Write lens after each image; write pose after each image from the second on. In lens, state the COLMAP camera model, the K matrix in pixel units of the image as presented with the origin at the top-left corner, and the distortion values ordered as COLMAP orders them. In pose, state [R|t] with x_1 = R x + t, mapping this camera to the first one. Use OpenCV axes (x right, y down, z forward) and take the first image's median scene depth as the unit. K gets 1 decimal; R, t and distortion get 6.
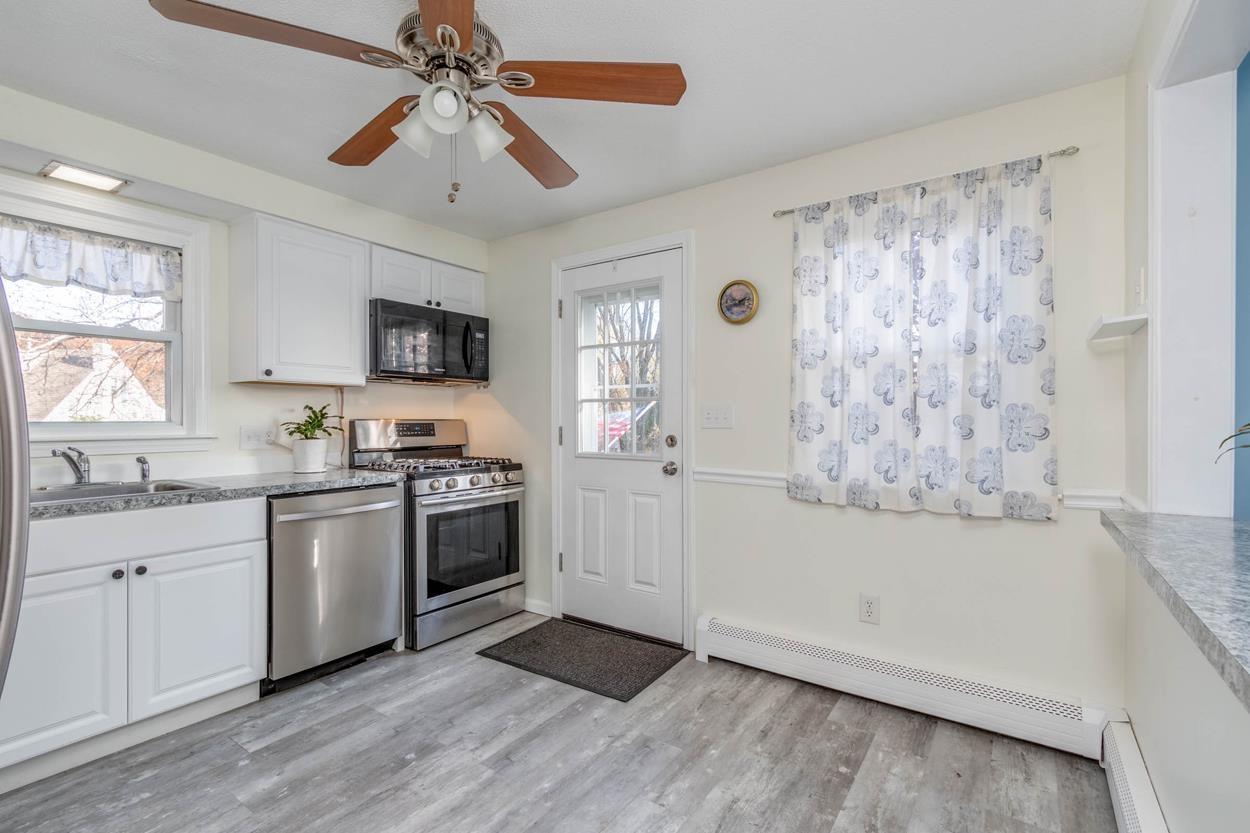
lens RADIAL K [[566.1, 0, 624.3], [0, 566.1, 419.6], [0, 0, 1]] dist [0.001273, -0.000592]
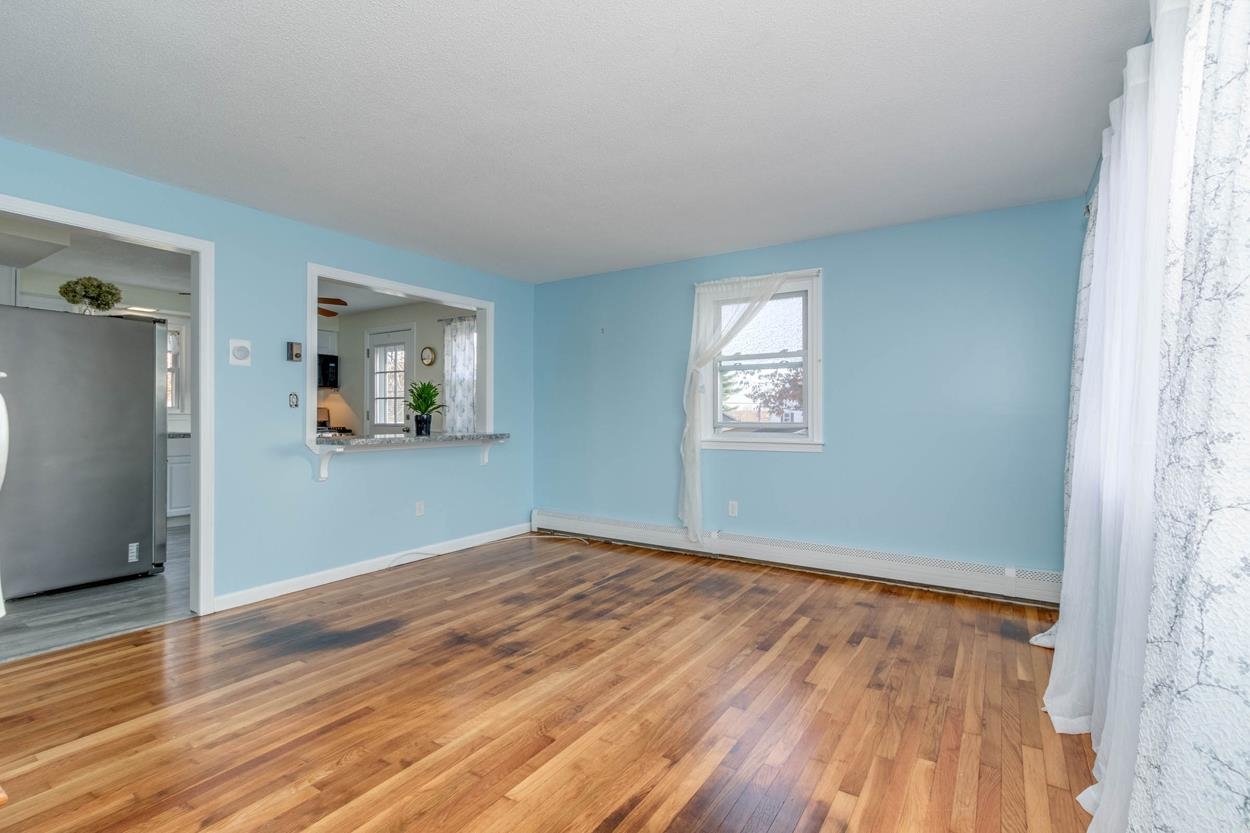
lens RADIAL K [[559.8, 0, 625.0], [0, 559.8, 416.5], [0, 0, 1]] dist [0.001424, -0.000246]
pose [[0.999257, 0.002958, 0.038429, 0.735576], [-0.002926, 0.999995, -0.000886, 0.030578], [-0.038431, 0.000772, 0.999261, -1.051606]]
